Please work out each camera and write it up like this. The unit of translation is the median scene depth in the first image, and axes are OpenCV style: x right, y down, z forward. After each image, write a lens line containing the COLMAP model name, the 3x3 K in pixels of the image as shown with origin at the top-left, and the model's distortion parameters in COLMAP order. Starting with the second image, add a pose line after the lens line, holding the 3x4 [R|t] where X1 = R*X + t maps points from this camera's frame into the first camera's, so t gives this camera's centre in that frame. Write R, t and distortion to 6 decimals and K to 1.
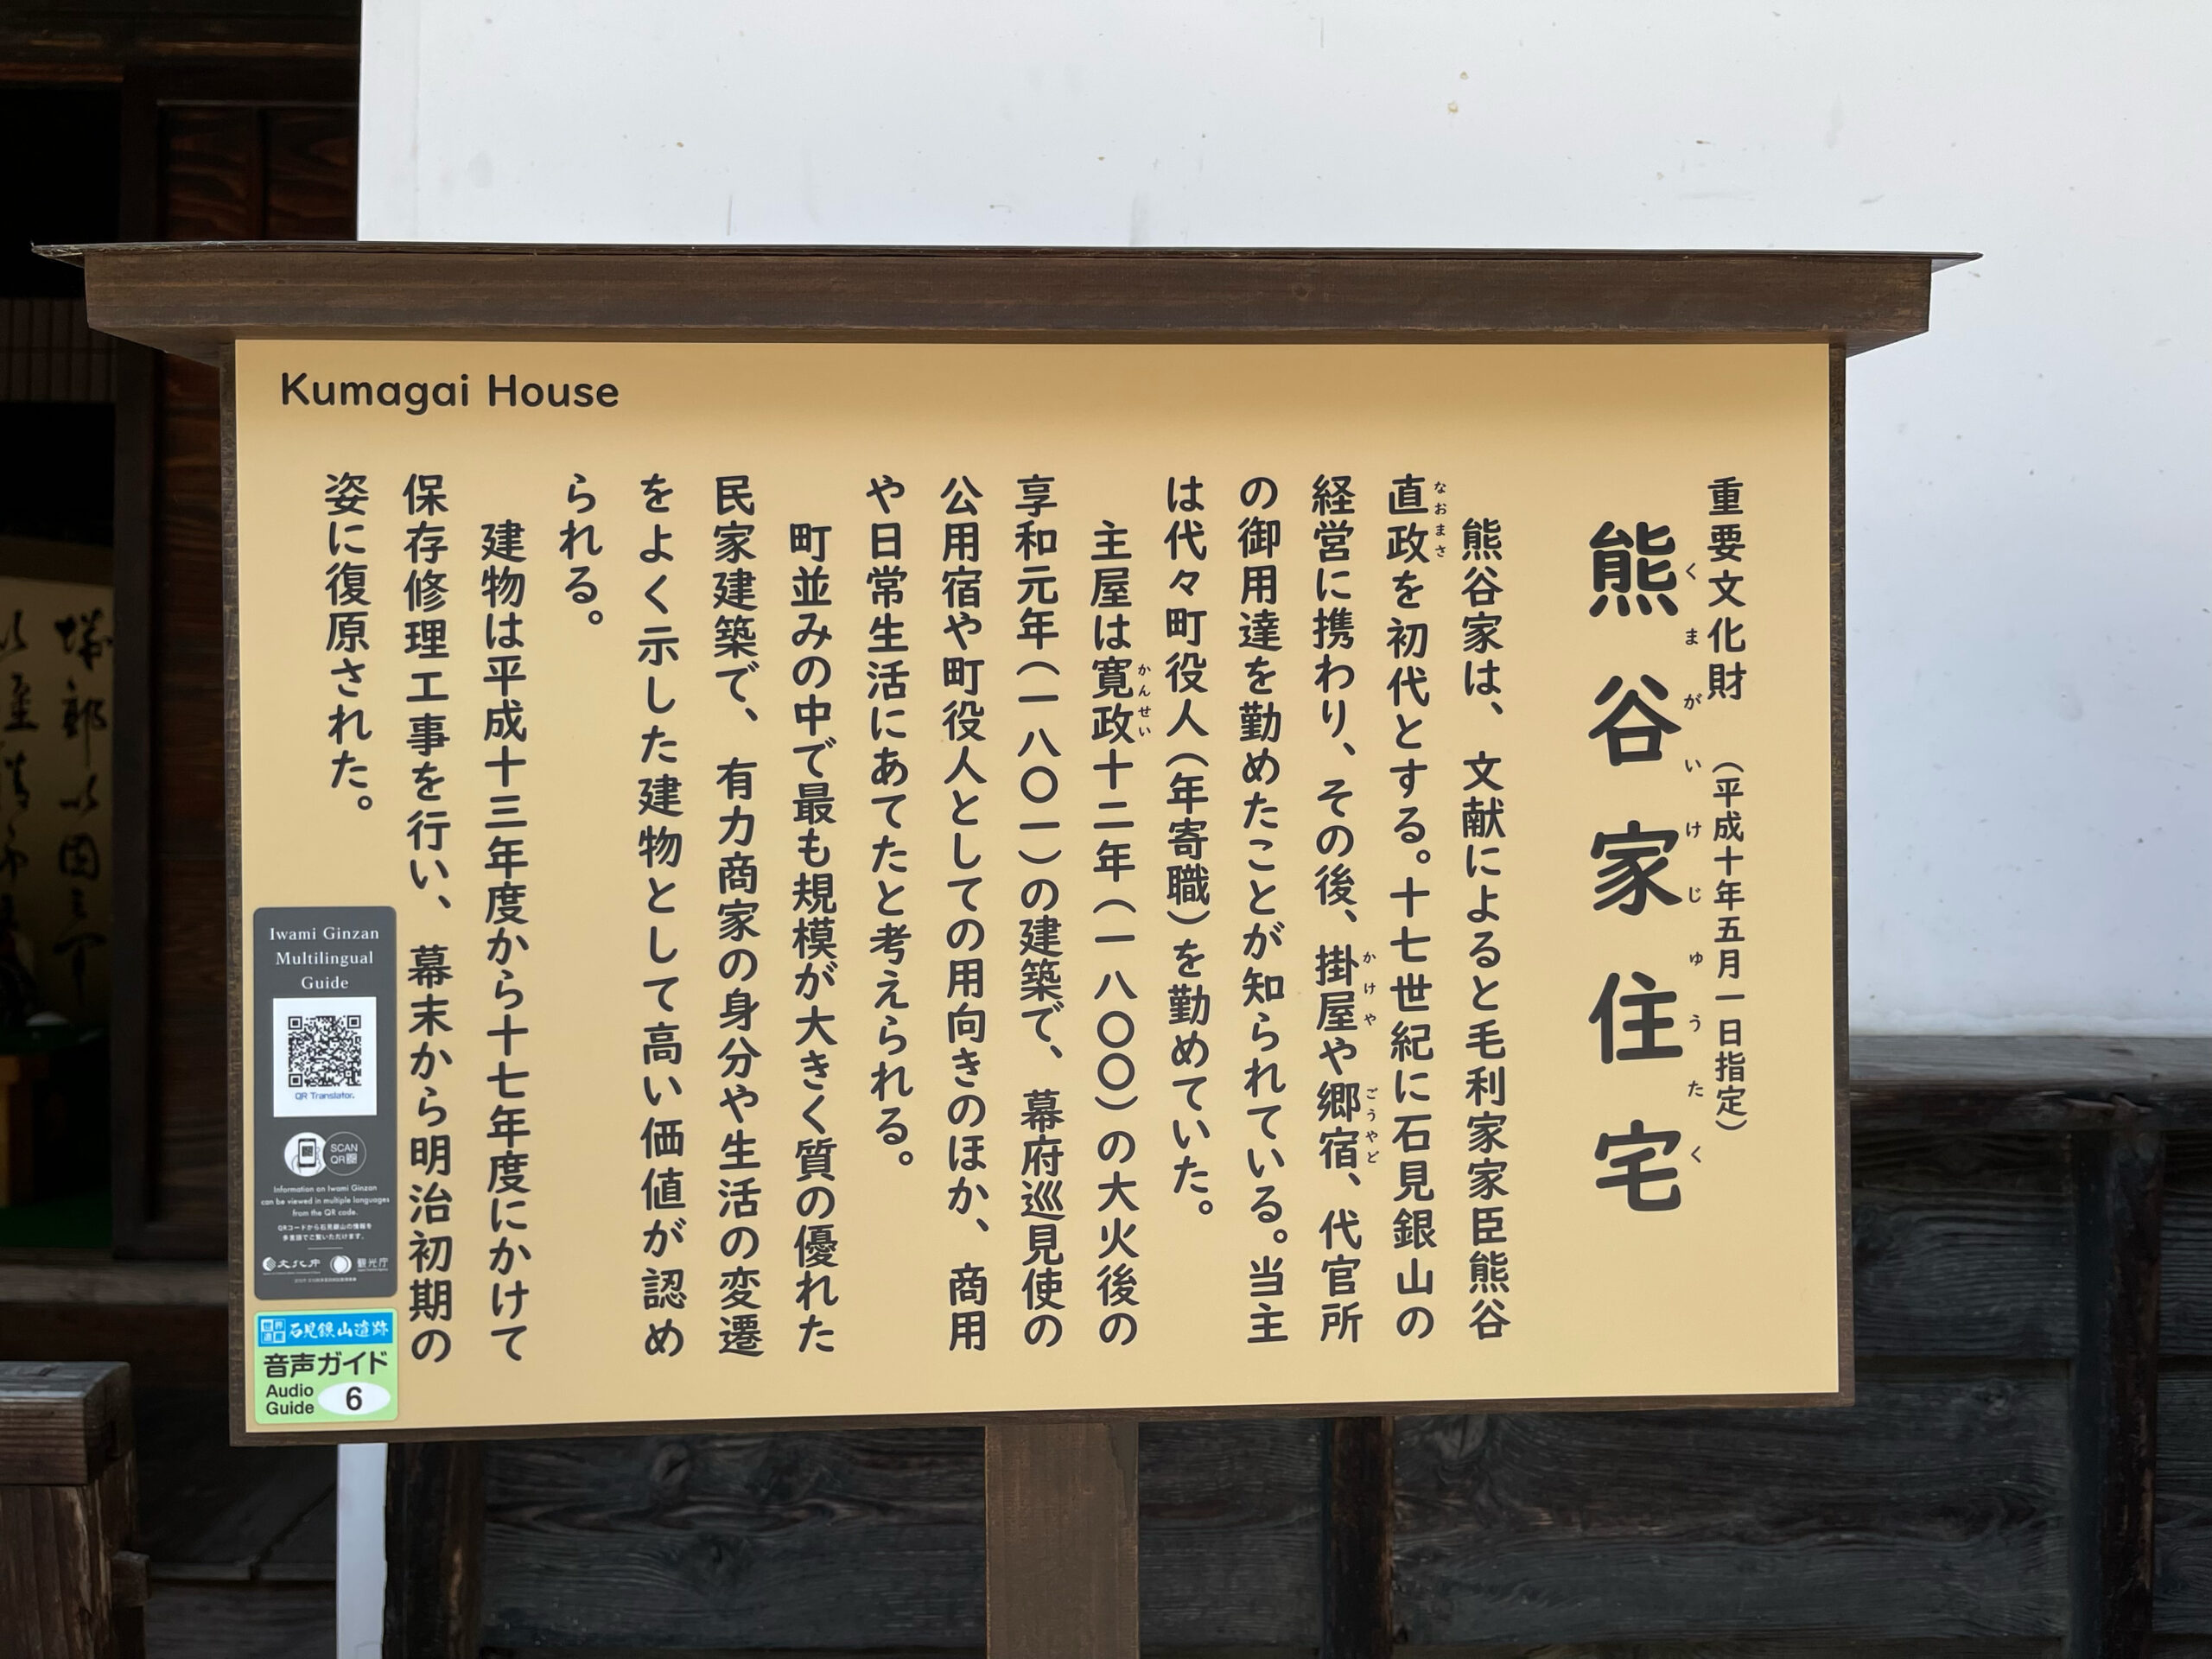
lens RADIAL K [[1709.8, 0, 1106.0], [0, 1709.8, 829.5], [0, 0, 1]] dist [-0.011910, -0.010985]
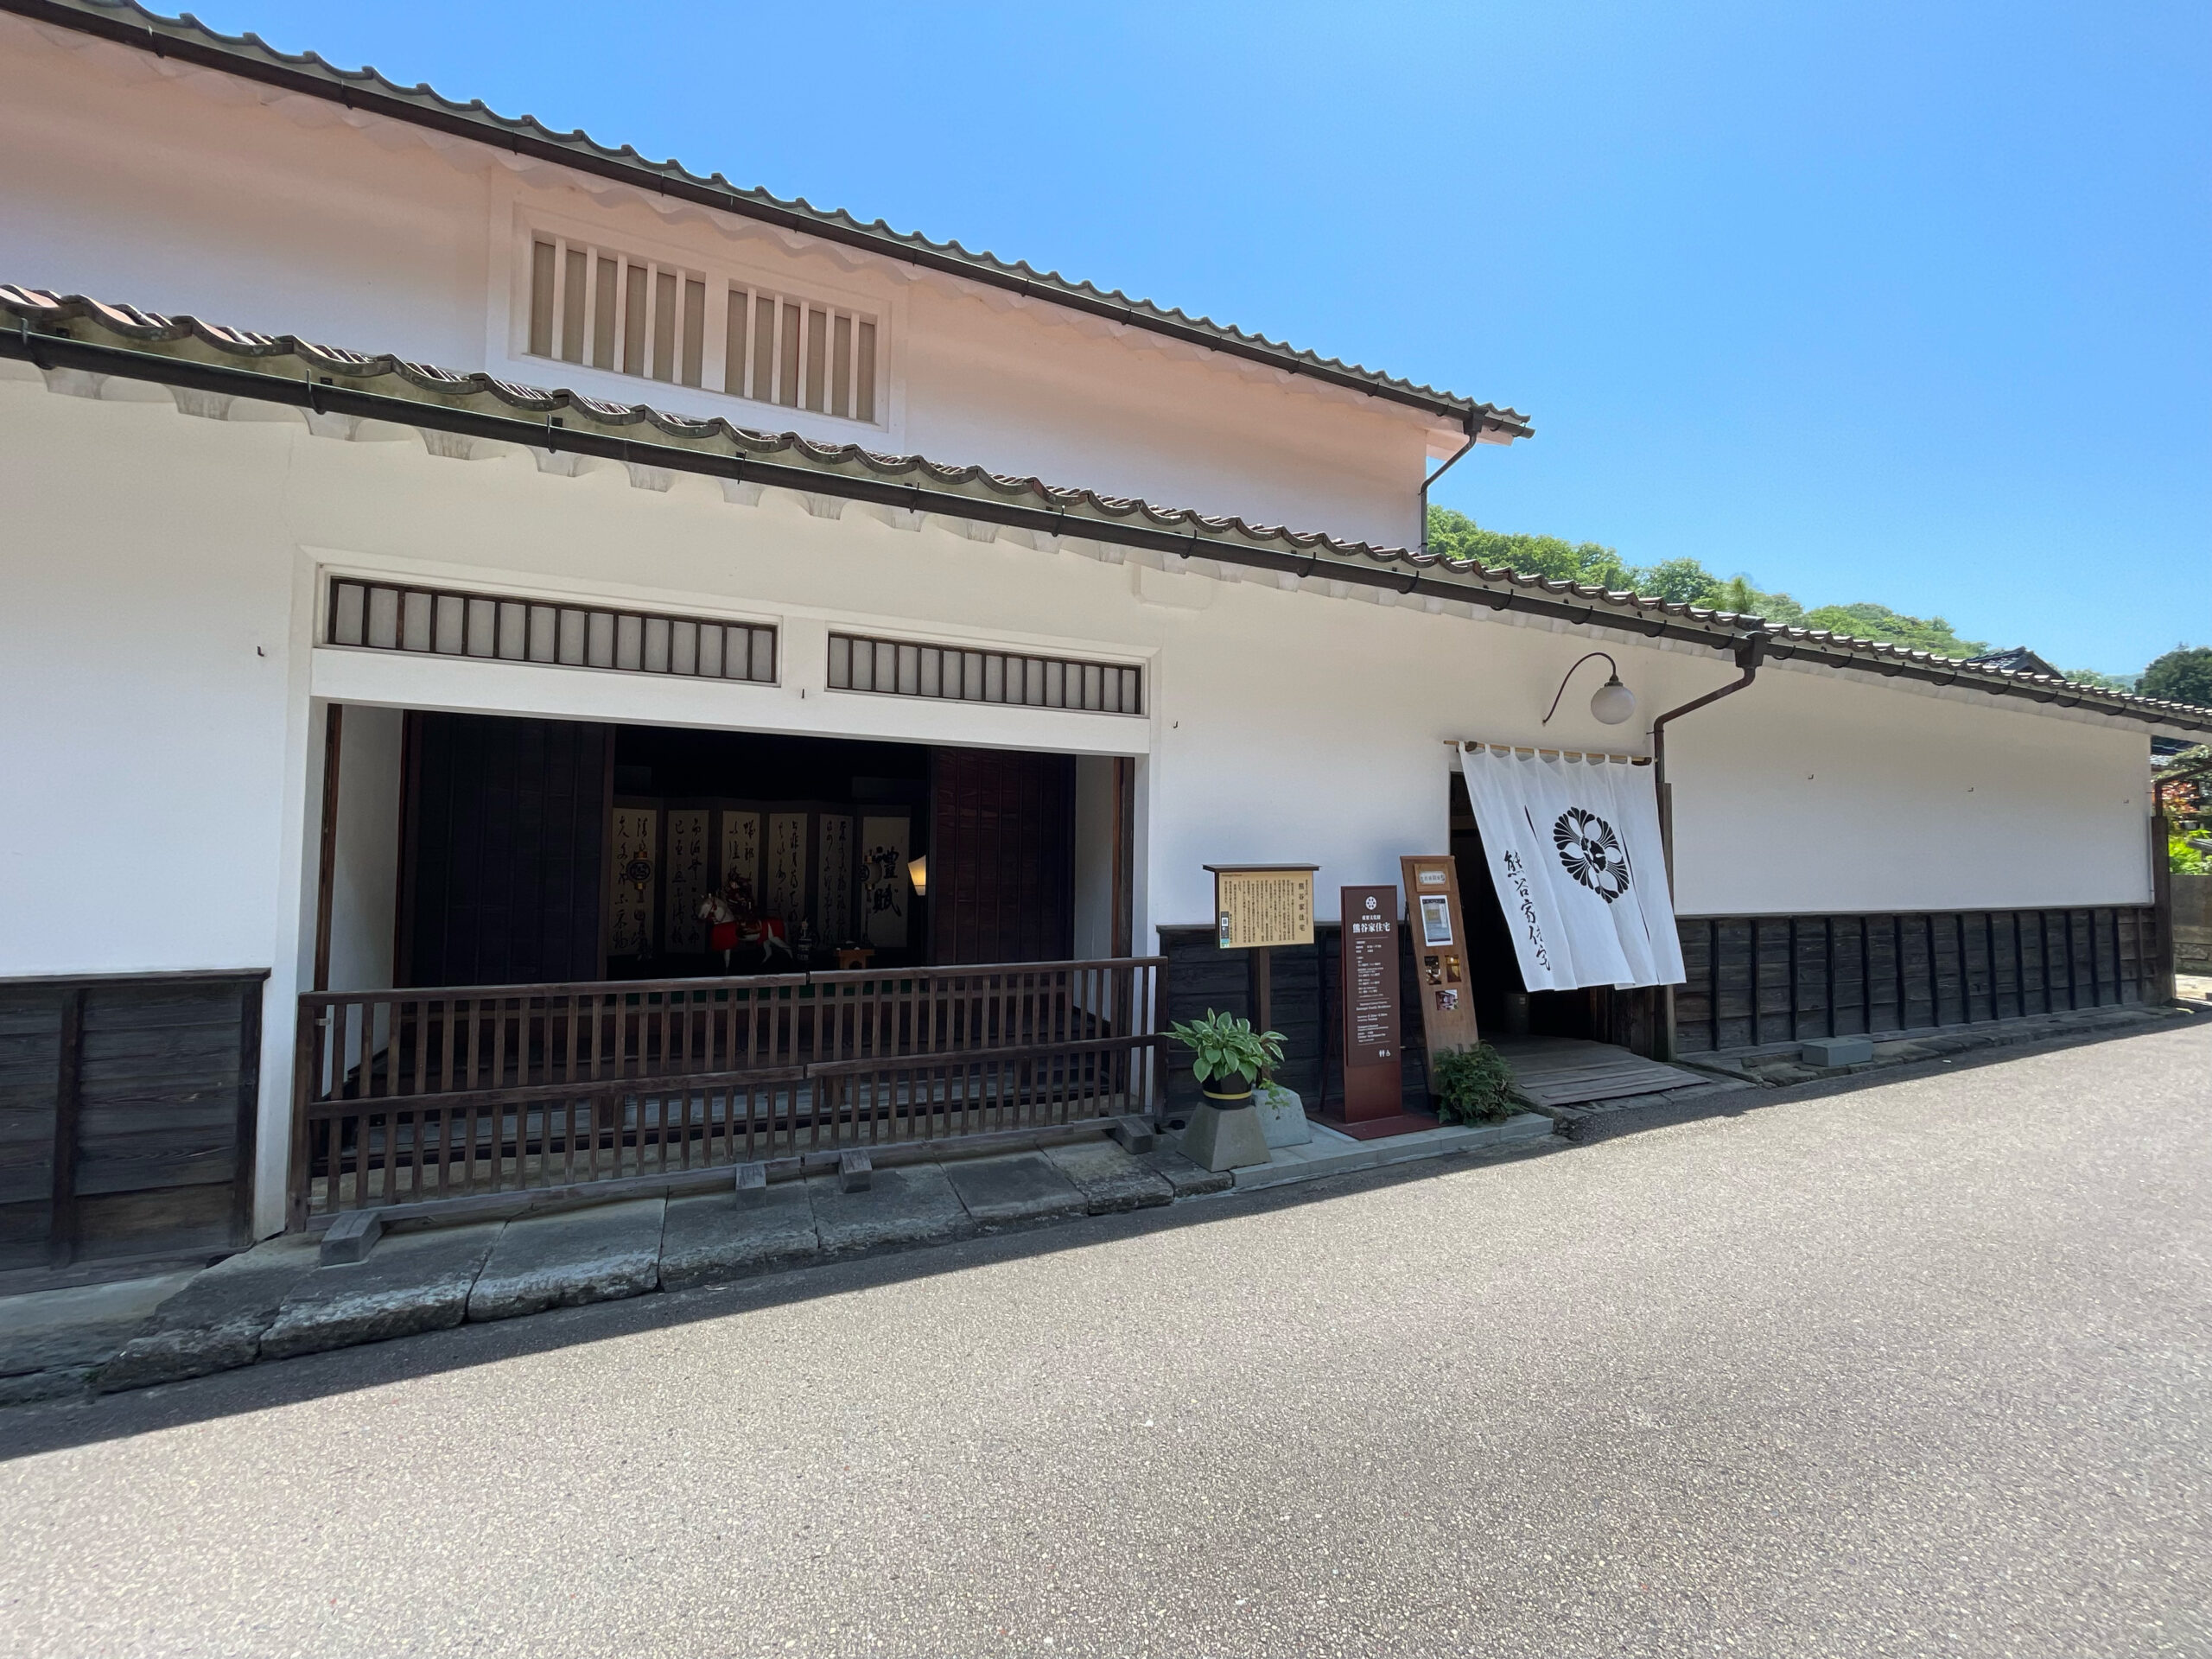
lens RADIAL K [[875.4, 0, 1106.0], [0, 875.4, 829.5], [0, 0, 1]] dist [-0.000394, -0.000036]
pose [[0.929637, 0.013593, 0.368226, -0.995323], [-0.000696, 0.999382, -0.035137, -0.093067], [-0.368476, 0.032408, 0.929072, -1.327823]]
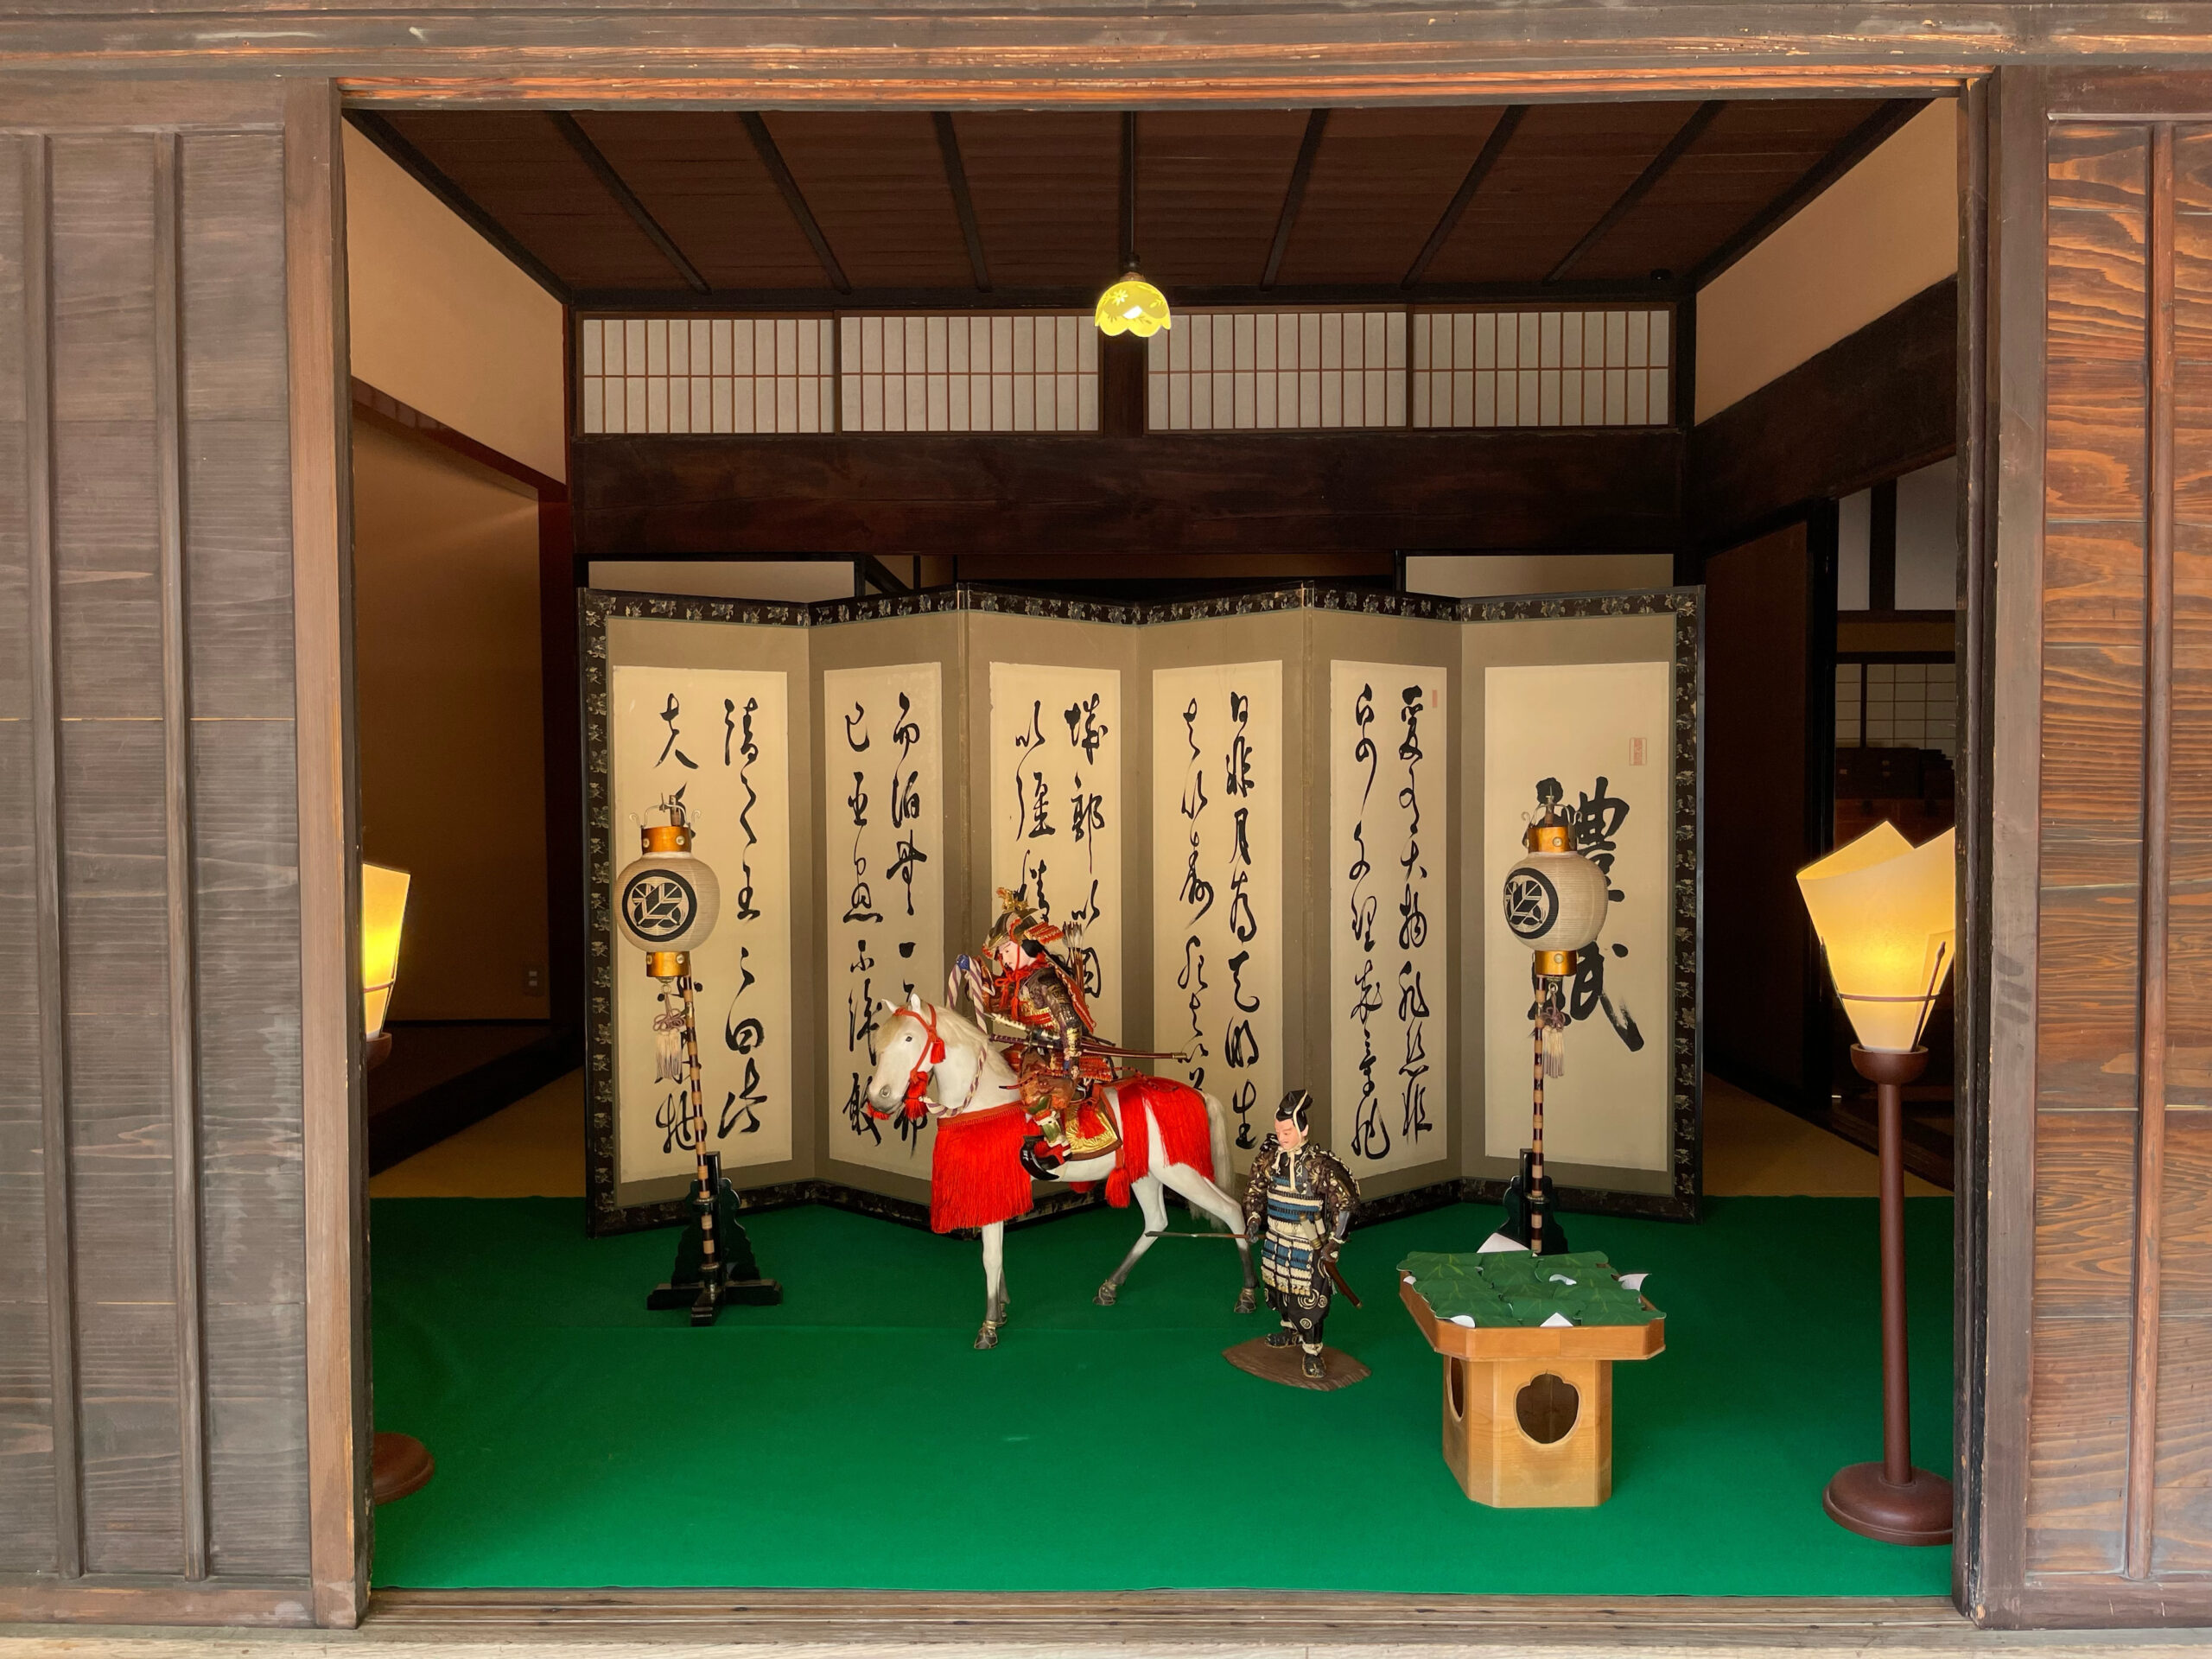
lens RADIAL K [[1627.2, 0, 1106.0], [0, 1627.2, 829.5], [0, 0, 1]] dist [-0.007910, -0.009412]
pose [[0.998772, -0.016119, -0.046841, -0.940148], [0.017266, 0.999558, 0.024187, -0.135775], [0.046430, -0.024967, 0.998609, 0.254123]]
